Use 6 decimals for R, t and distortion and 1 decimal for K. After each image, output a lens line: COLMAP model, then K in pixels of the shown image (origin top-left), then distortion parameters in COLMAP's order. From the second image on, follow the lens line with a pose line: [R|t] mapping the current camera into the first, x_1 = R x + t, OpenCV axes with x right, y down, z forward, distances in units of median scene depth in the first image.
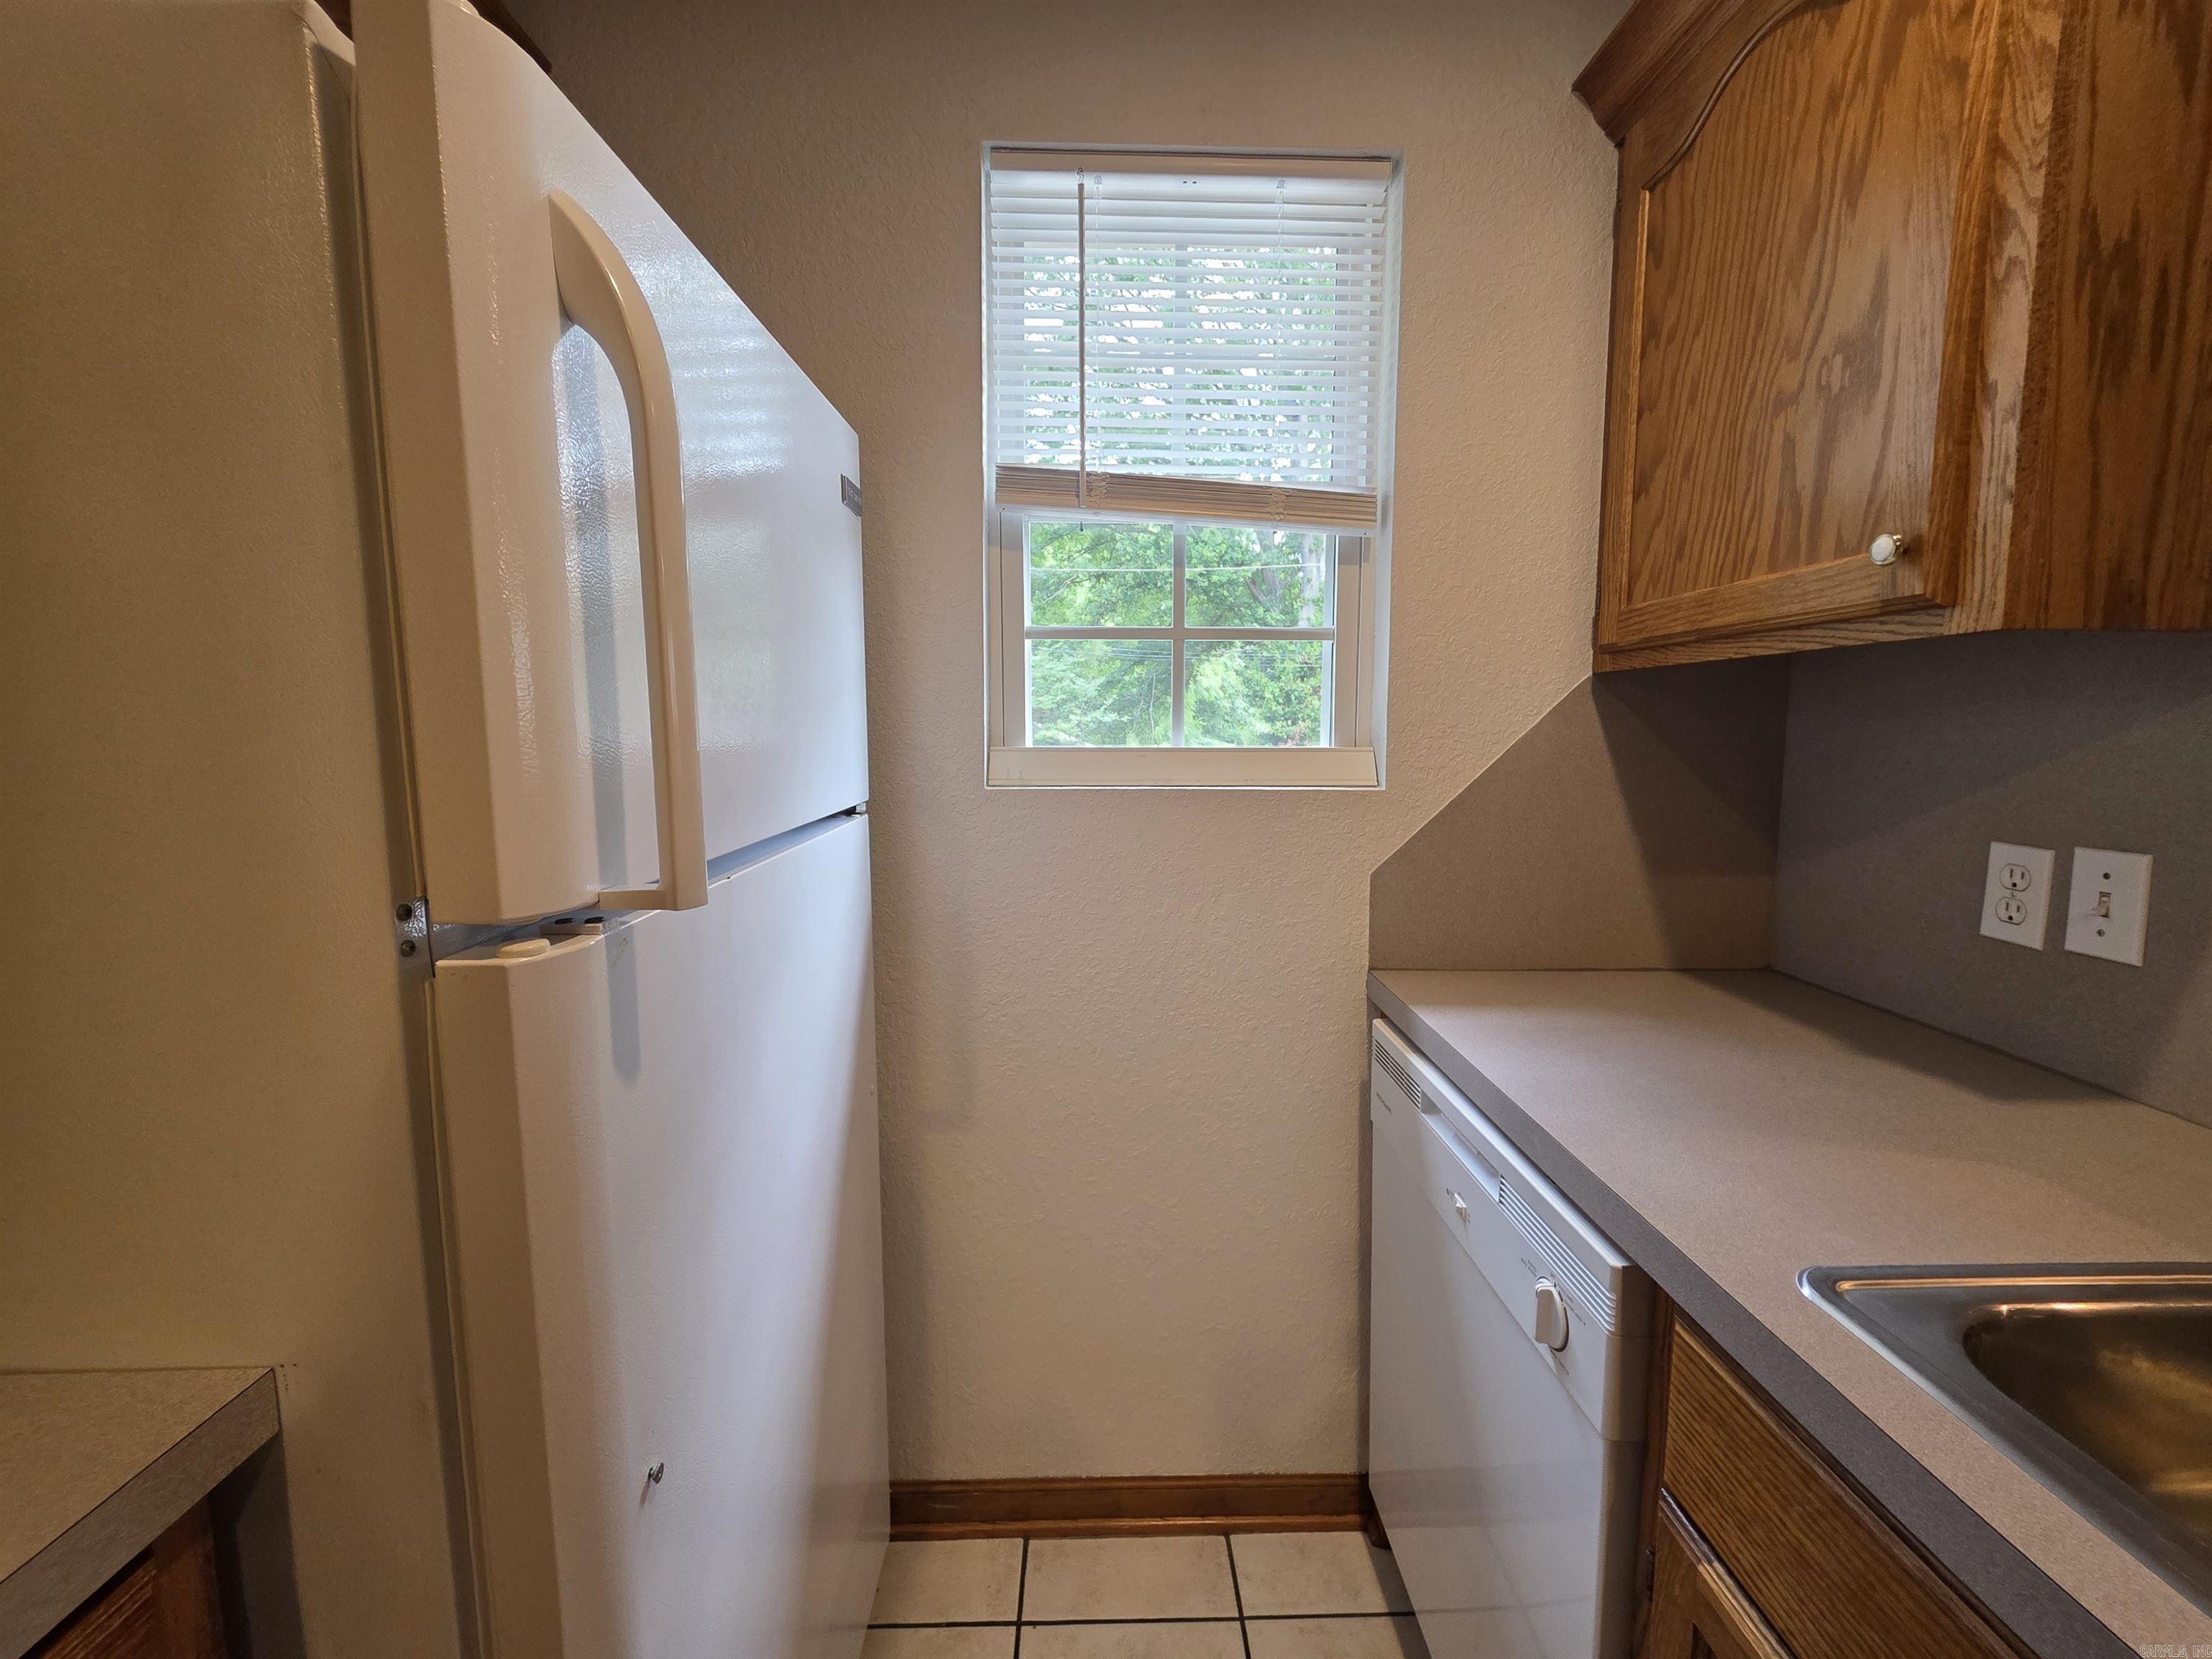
lens RADIAL K [[886.2, 0, 1111.0], [0, 886.2, 813.3], [0, 0, 1]] dist [0.003820, -0.000137]
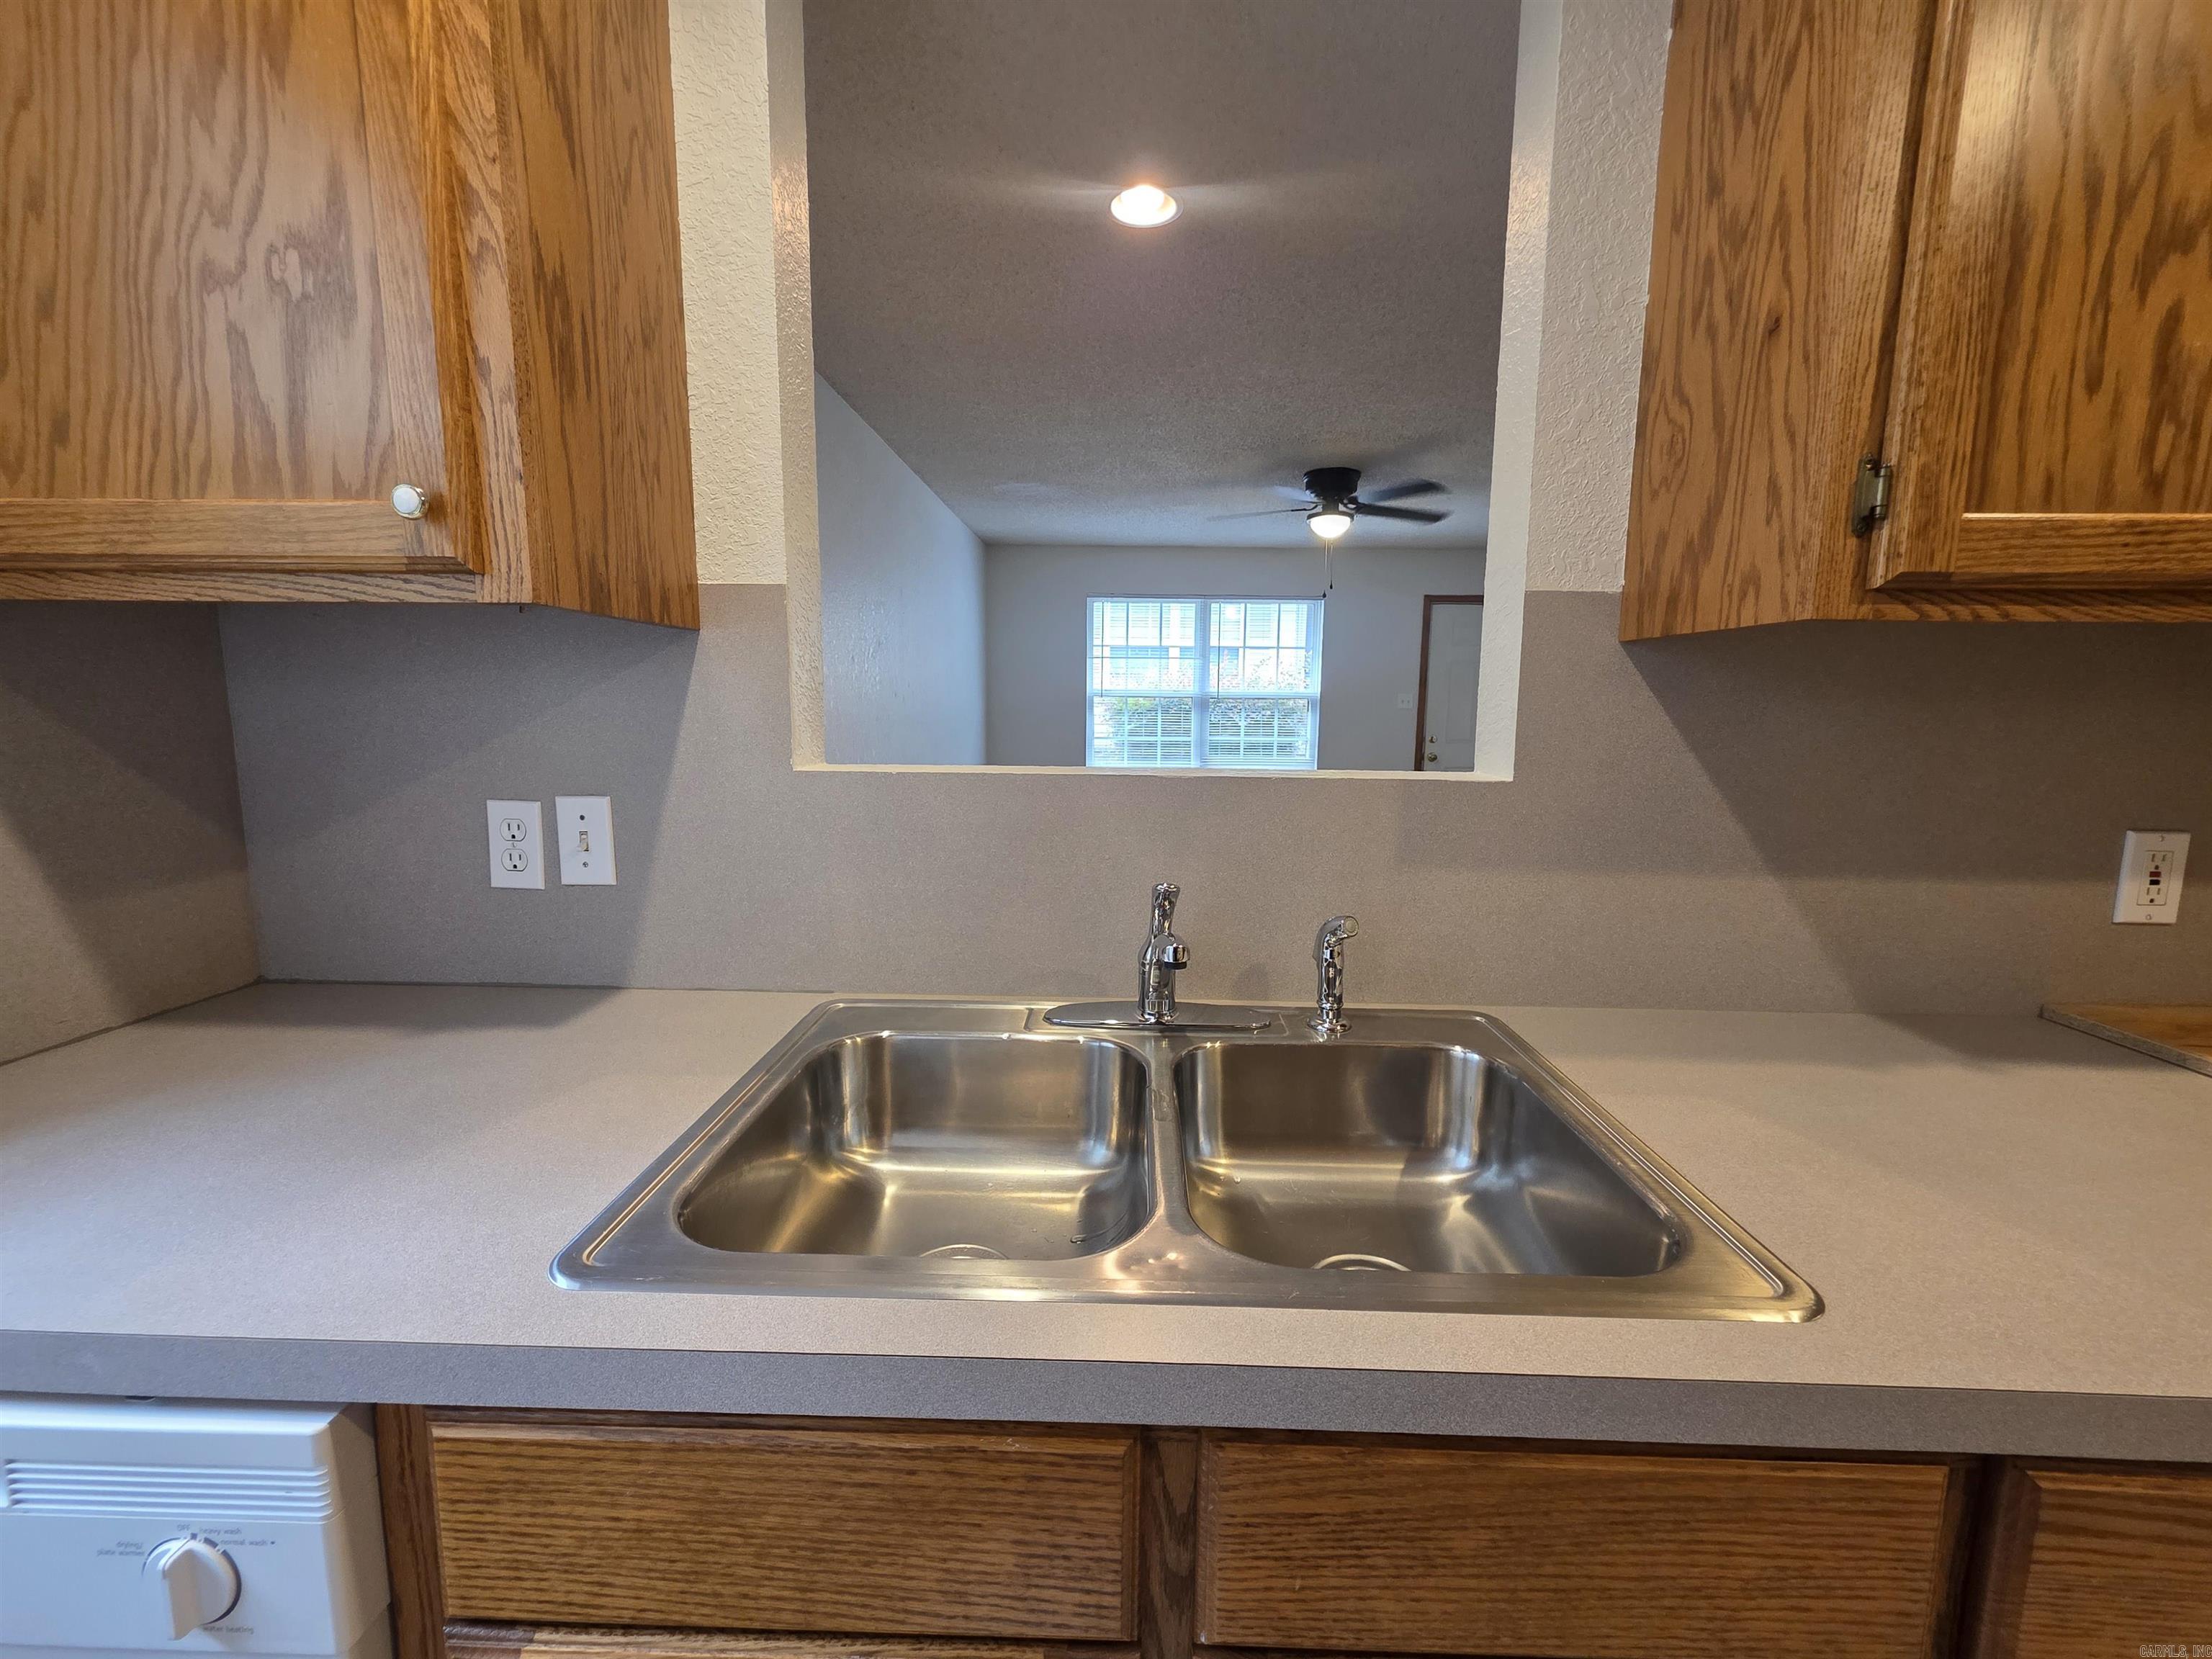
lens RADIAL K [[886.2, 0, 1111.0], [0, 886.2, 813.3], [0, 0, 1]] dist [0.003820, -0.000137]
pose [[0.051223, -0.125533, 0.990766, -0.050198], [0.087858, 0.988789, 0.120740, -0.019847], [-0.994815, 0.080862, 0.061678, 0.219925]]
